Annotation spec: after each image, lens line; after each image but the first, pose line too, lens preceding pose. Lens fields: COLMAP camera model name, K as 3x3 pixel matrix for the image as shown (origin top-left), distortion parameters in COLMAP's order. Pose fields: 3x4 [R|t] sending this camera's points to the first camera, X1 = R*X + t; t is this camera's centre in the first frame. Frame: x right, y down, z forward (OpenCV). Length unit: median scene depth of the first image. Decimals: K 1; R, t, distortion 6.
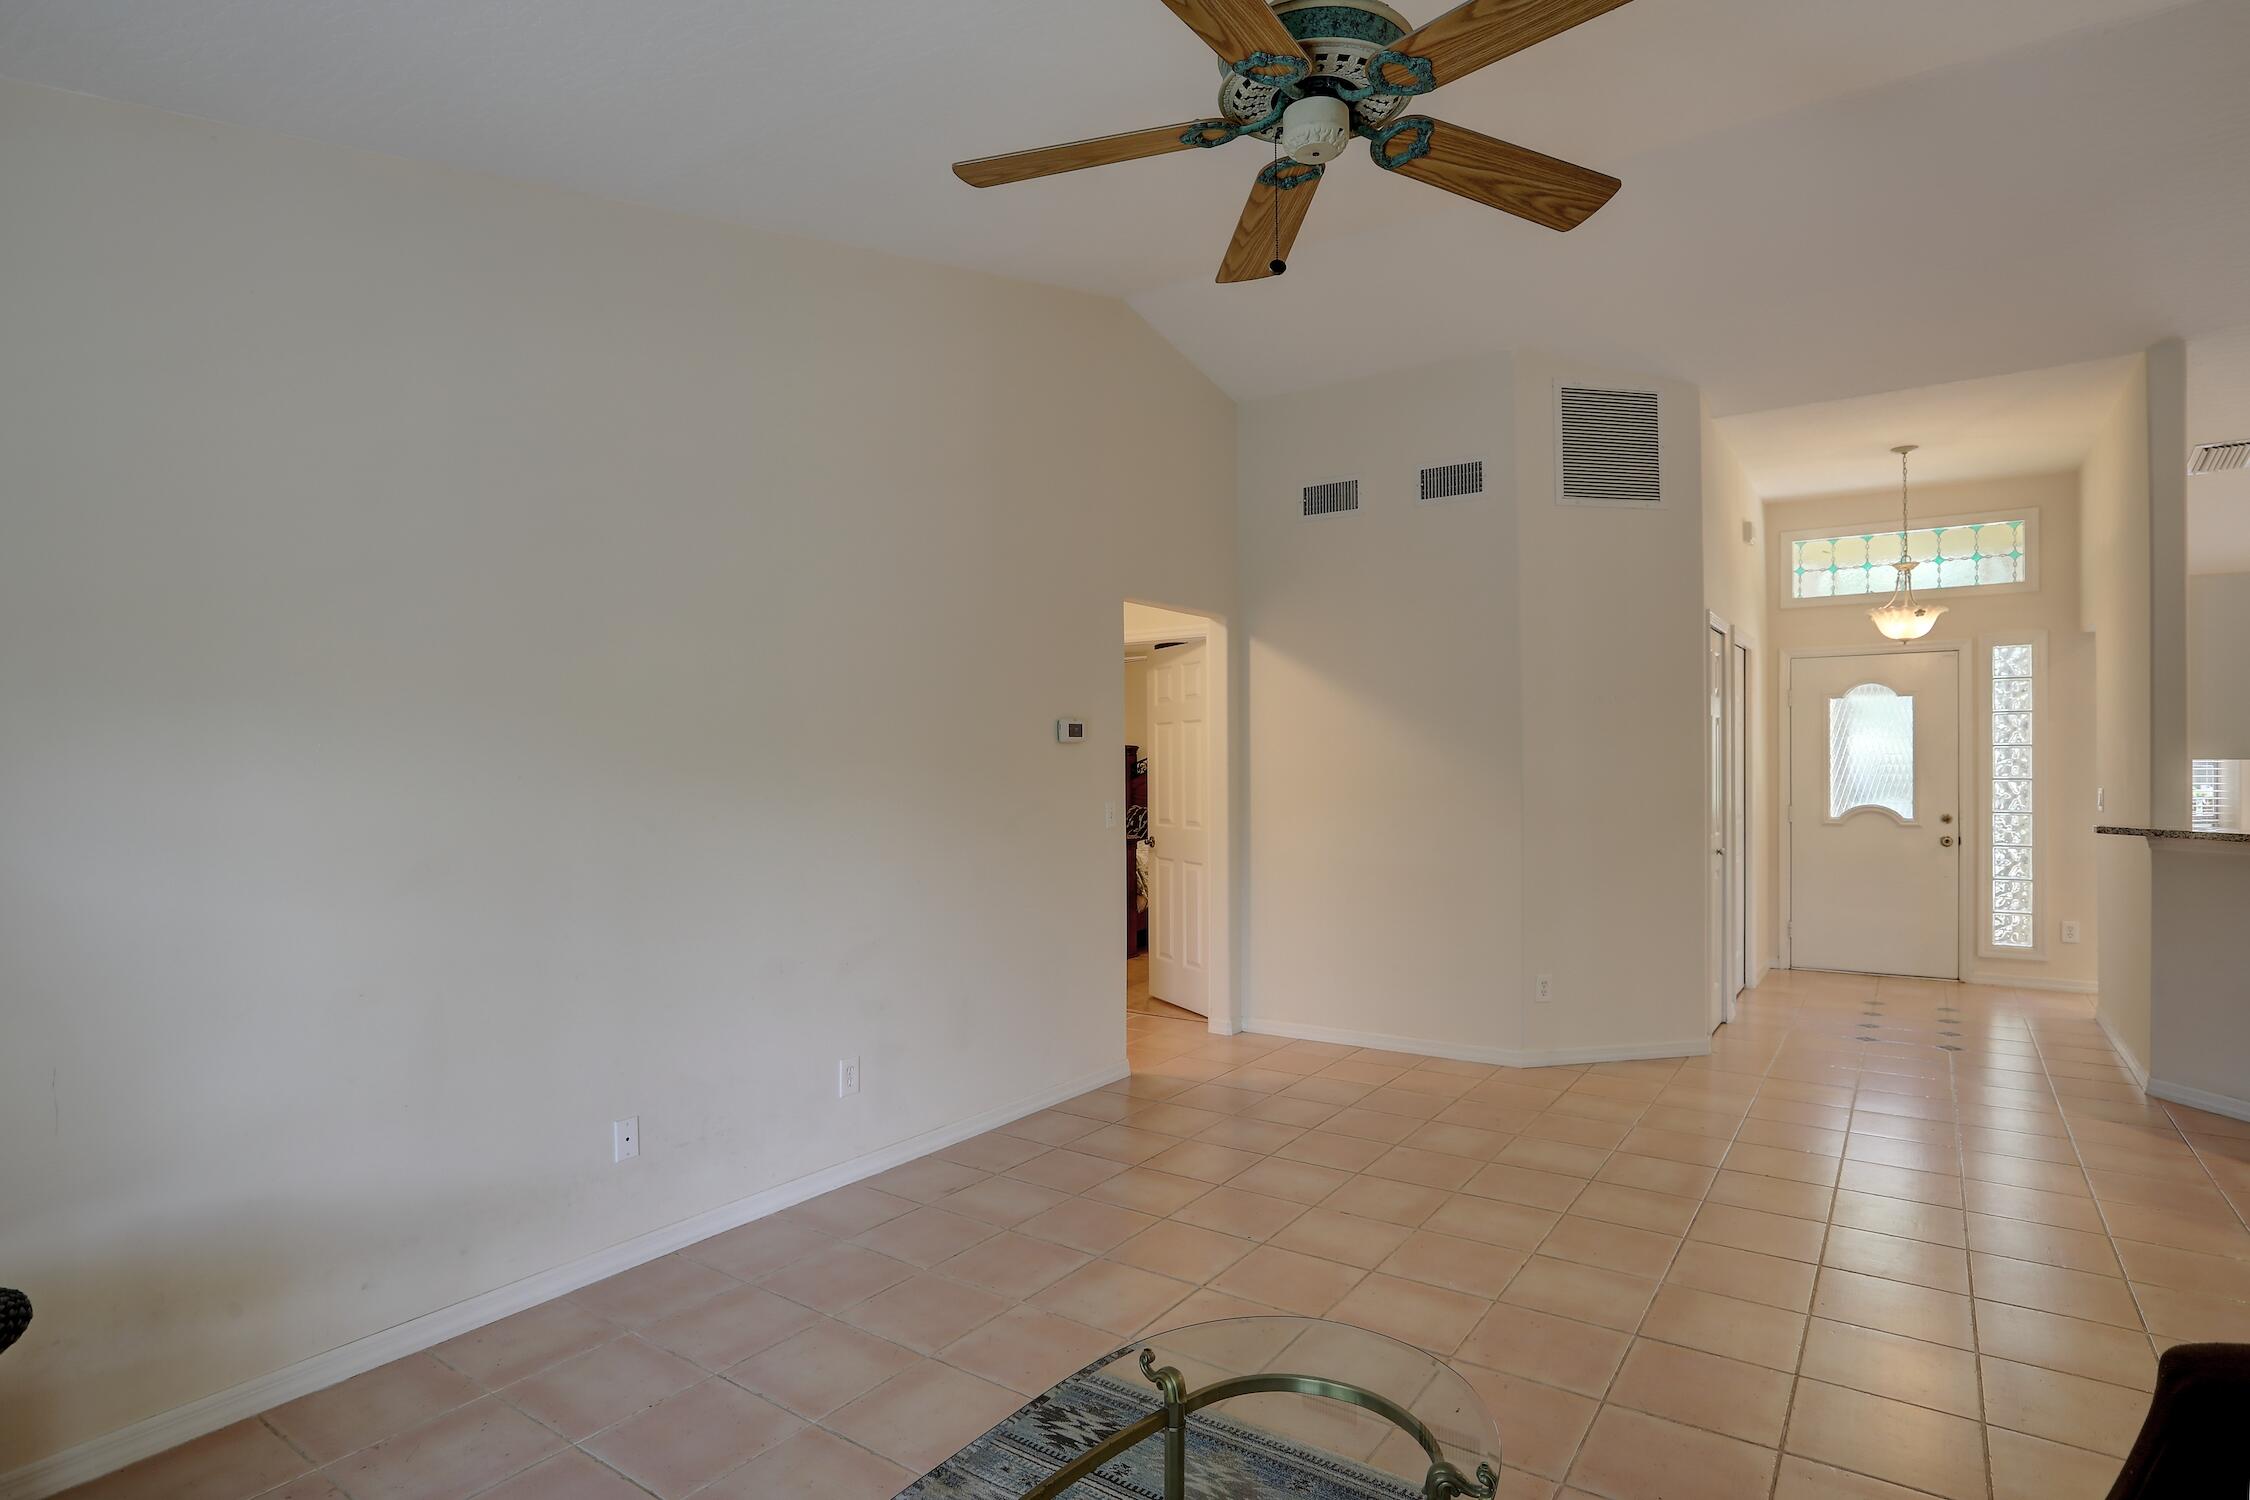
lens RADIAL K [[1176.6, 0, 1170.3], [0, 1176.6, 767.2], [0, 0, 1]] dist [-0.004867, 0.018891]
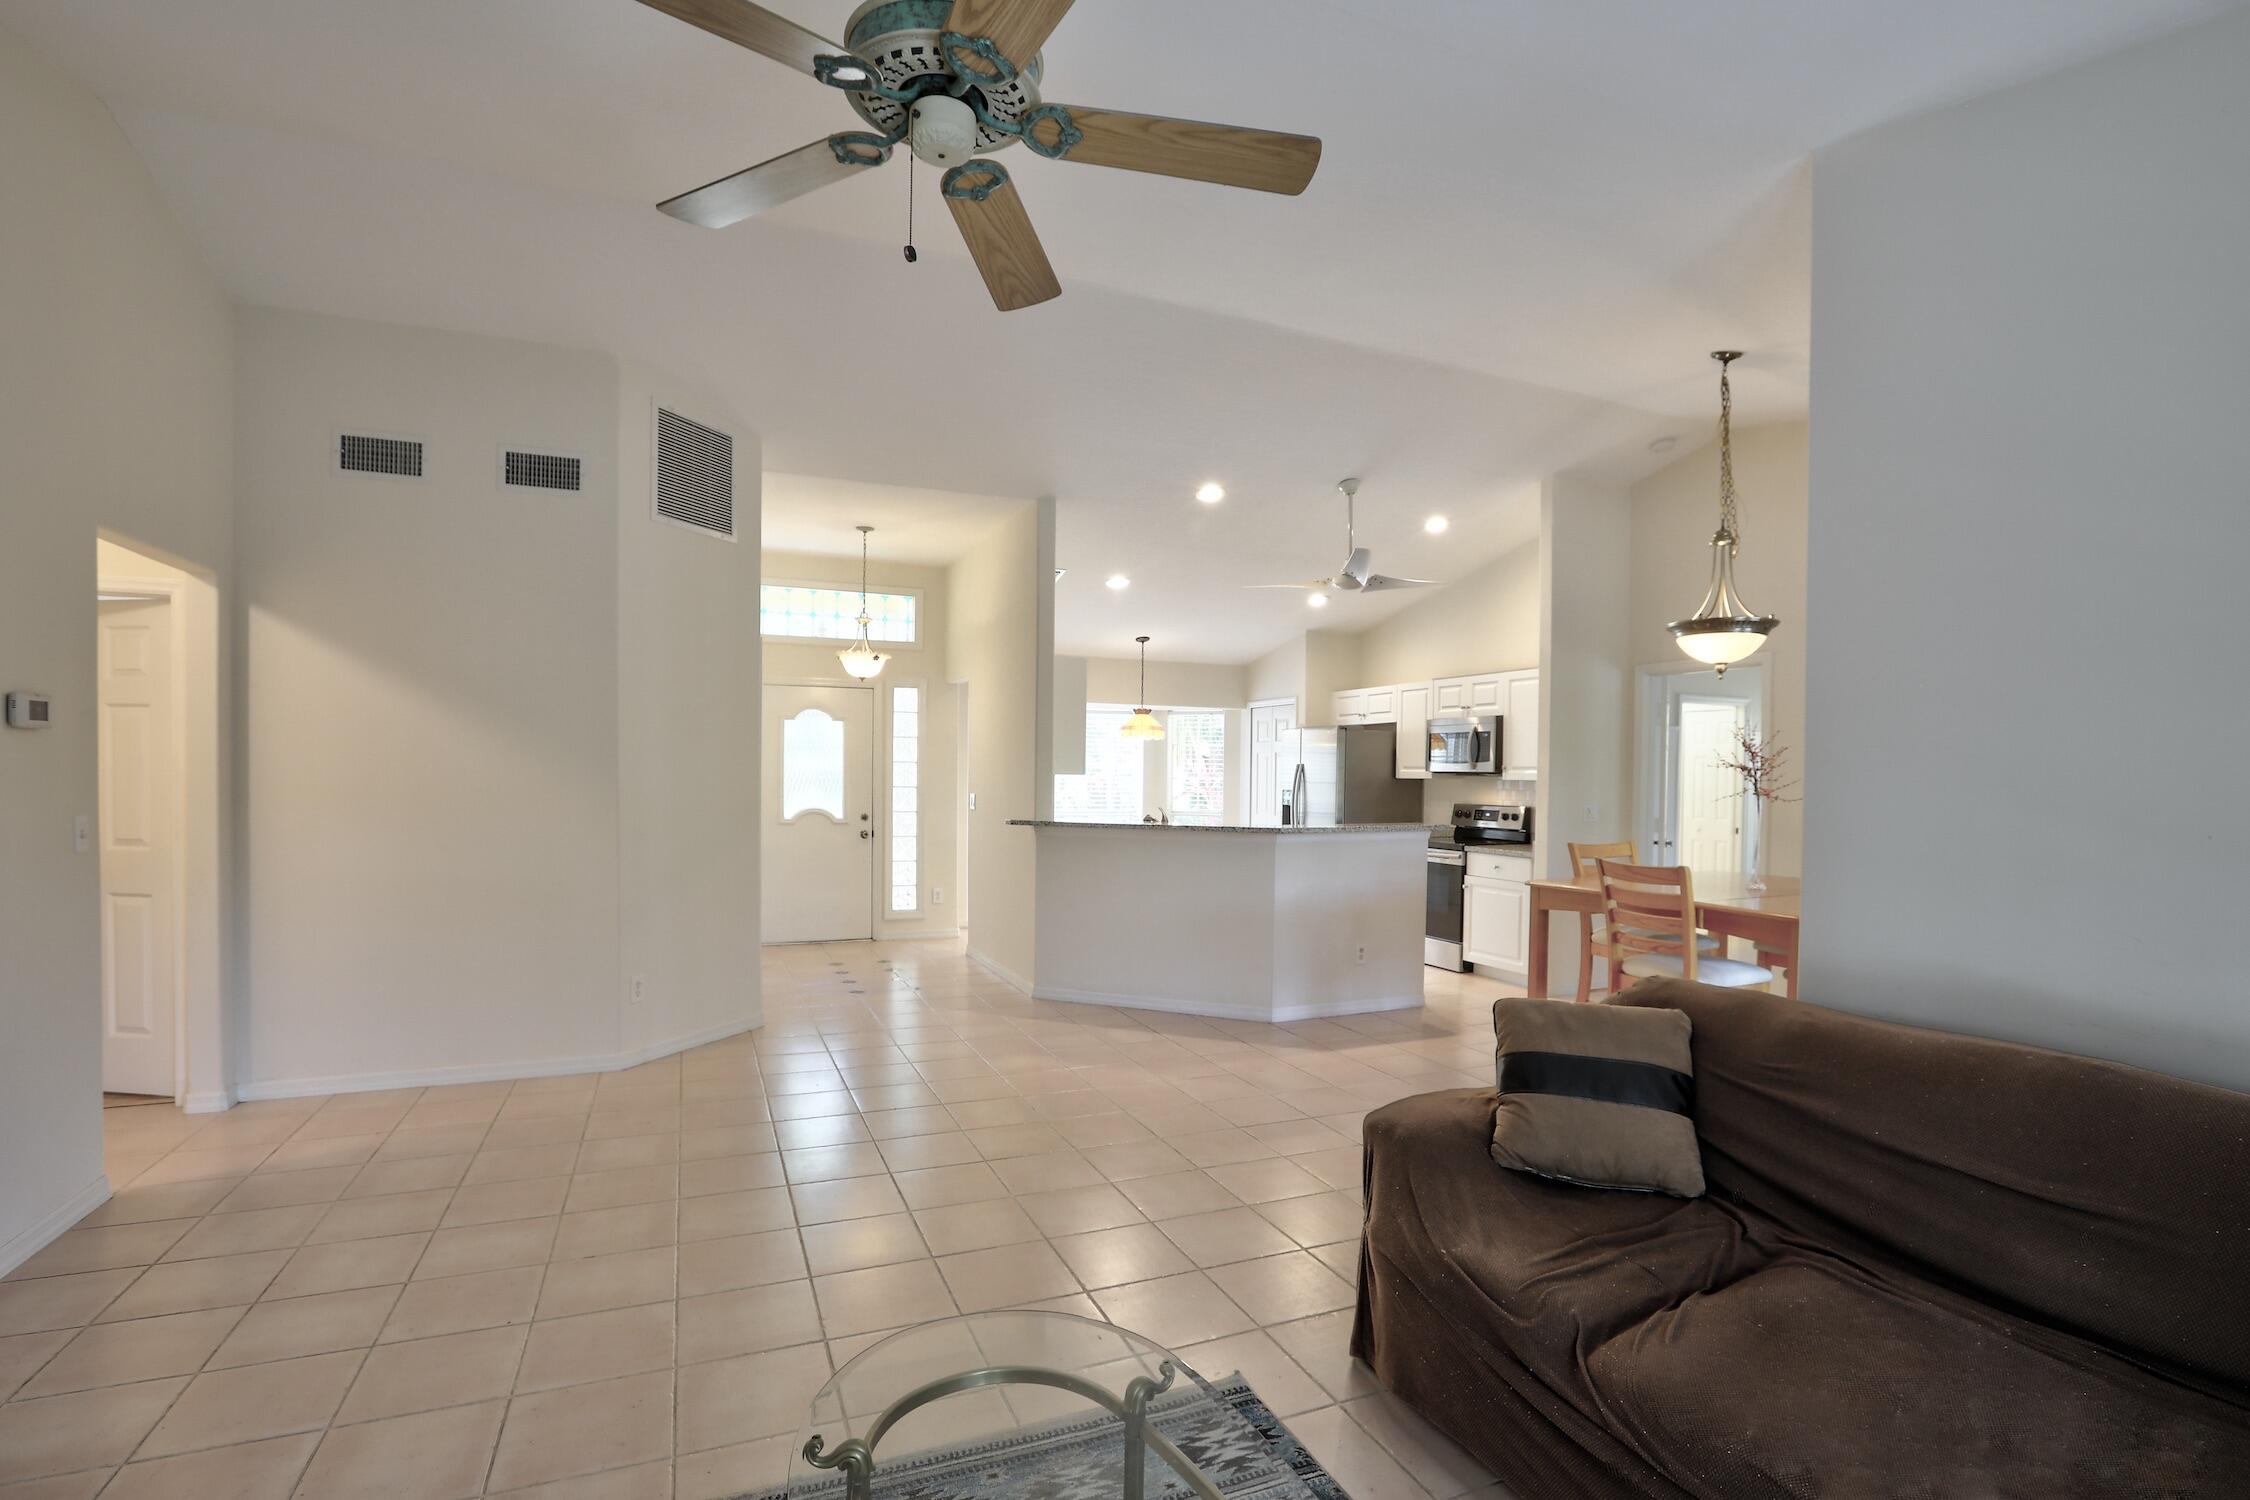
lens RADIAL K [[1068.2, 0, 1092.0], [0, 1068.2, 786.5], [0, 0, 1]] dist [0.002143, 0.000481]
pose [[0.597249, 0.003644, 0.802048, -0.177631], [-0.011956, 0.999919, 0.004361, 0.002257], [-0.801967, -0.012194, 0.597244, 0.117143]]
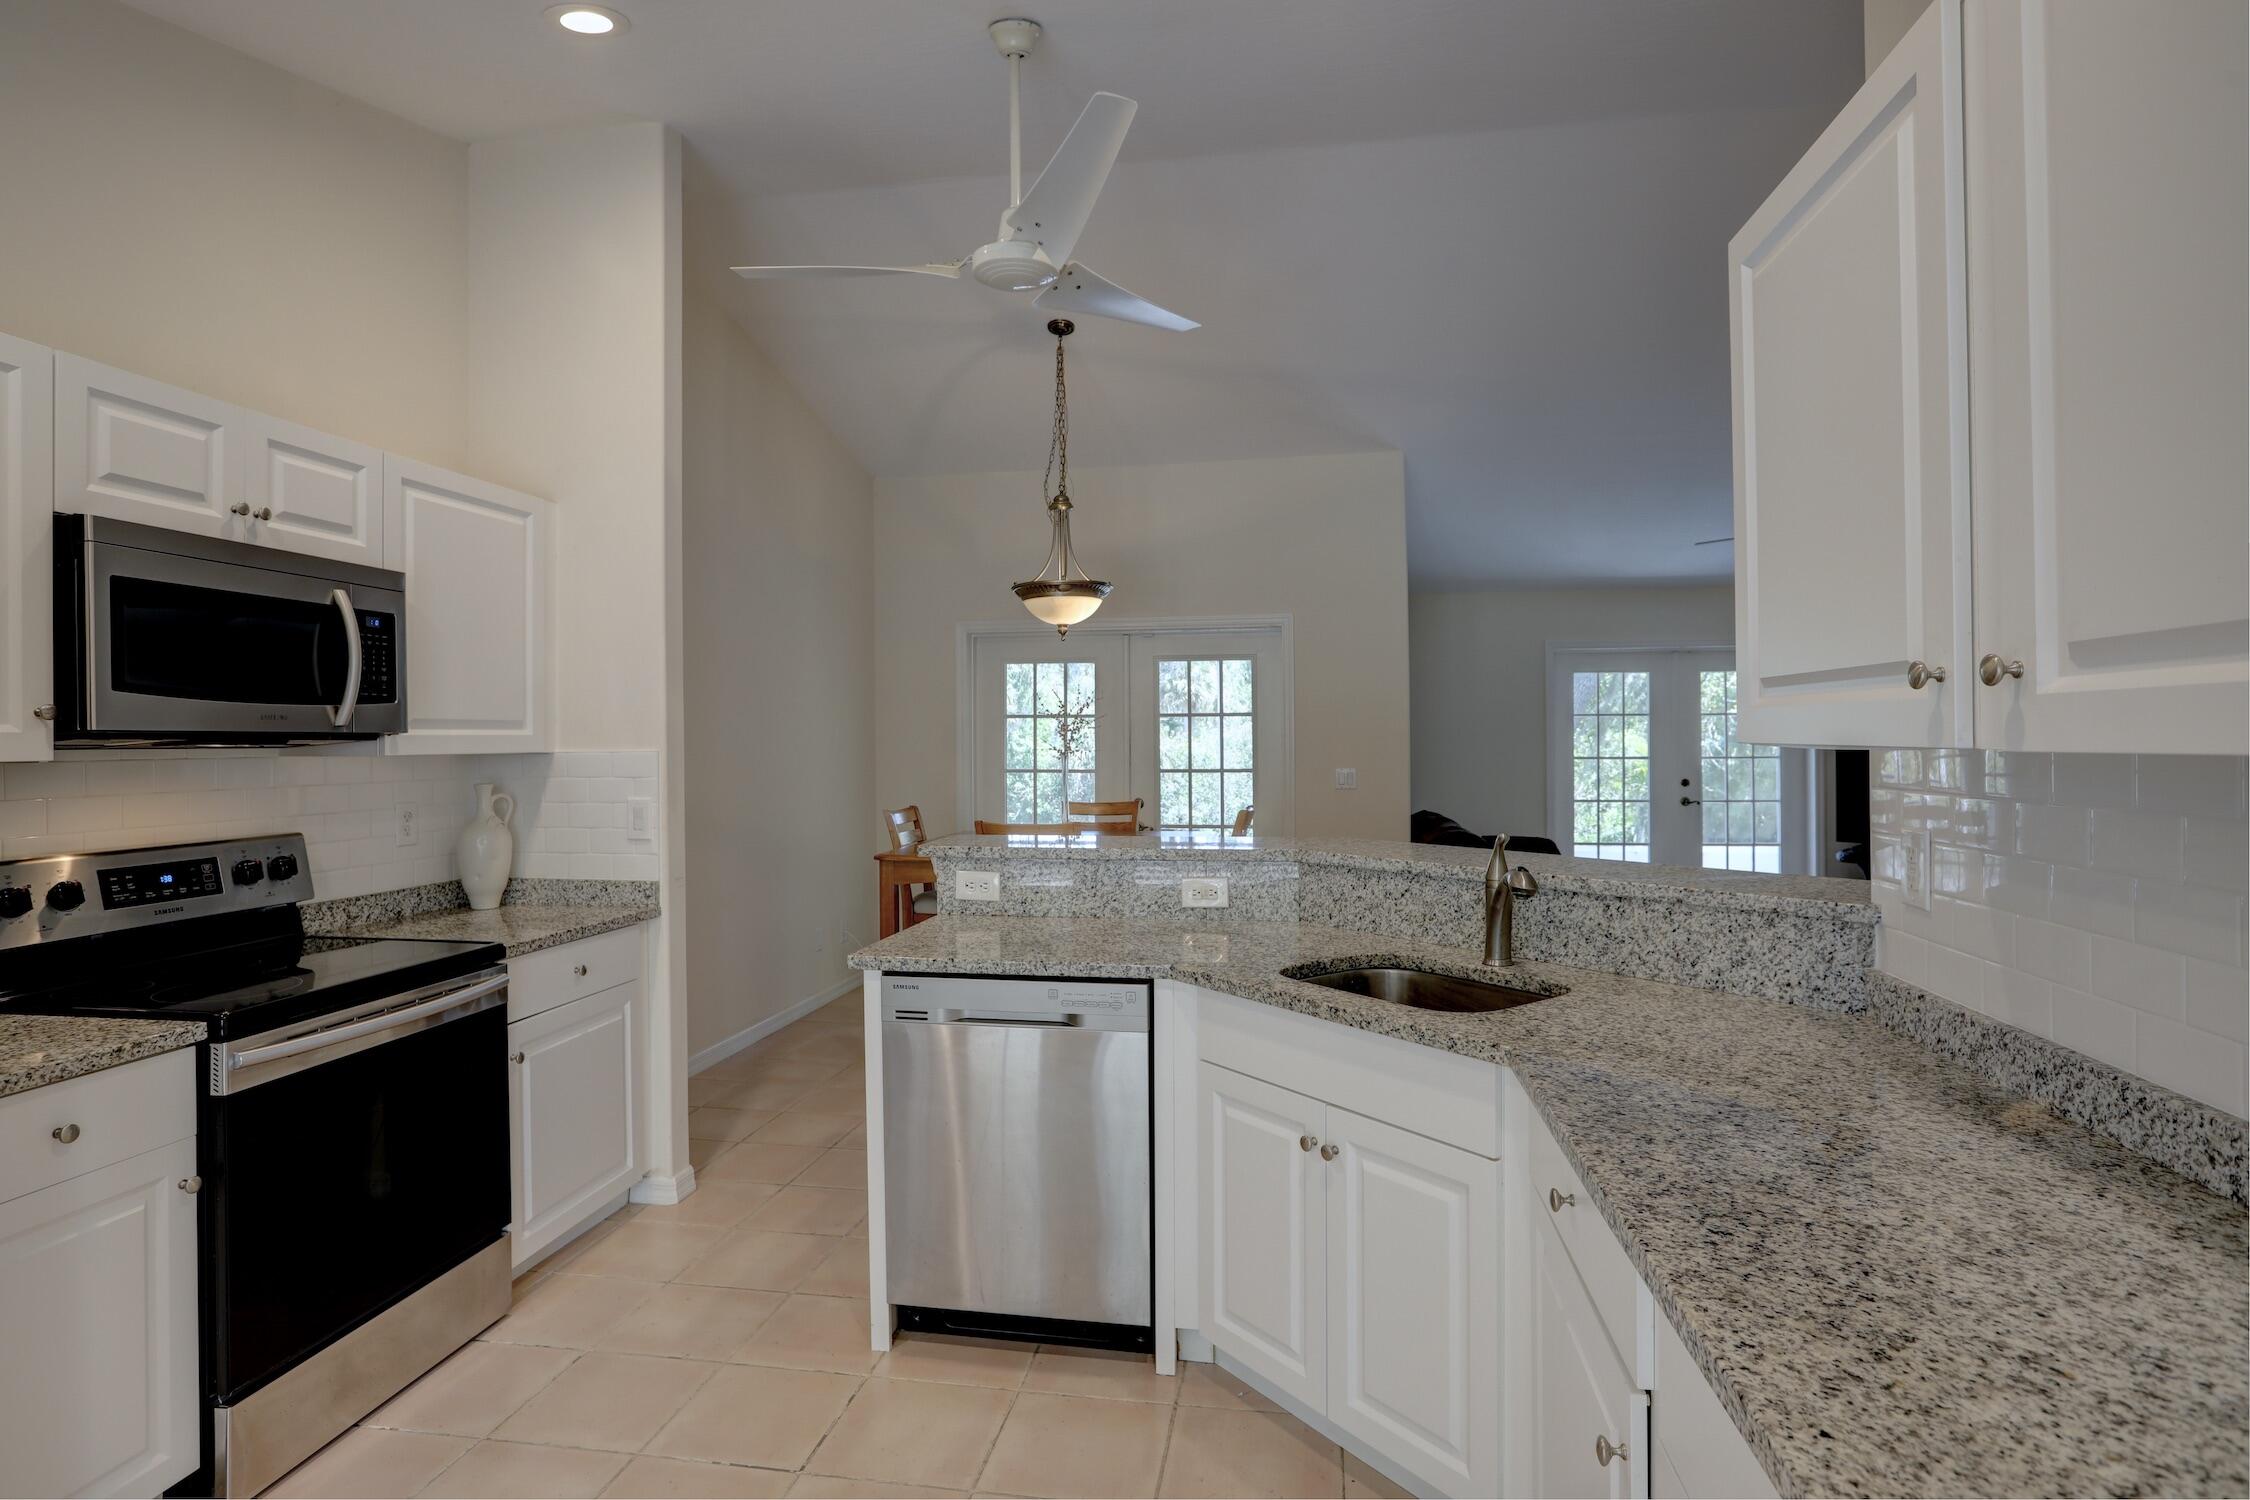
lens RADIAL K [[1205.1, 0, 1125.0], [0, 1205.1, 750.0], [0, 0, 1]] dist [-0.039900, 0.029356]
pose [[-0.911115, 0.021482, -0.411592, 1.031950], [0.017062, 0.999751, 0.014410, -0.010013], [0.411799, 0.006107, -0.911254, 1.040843]]
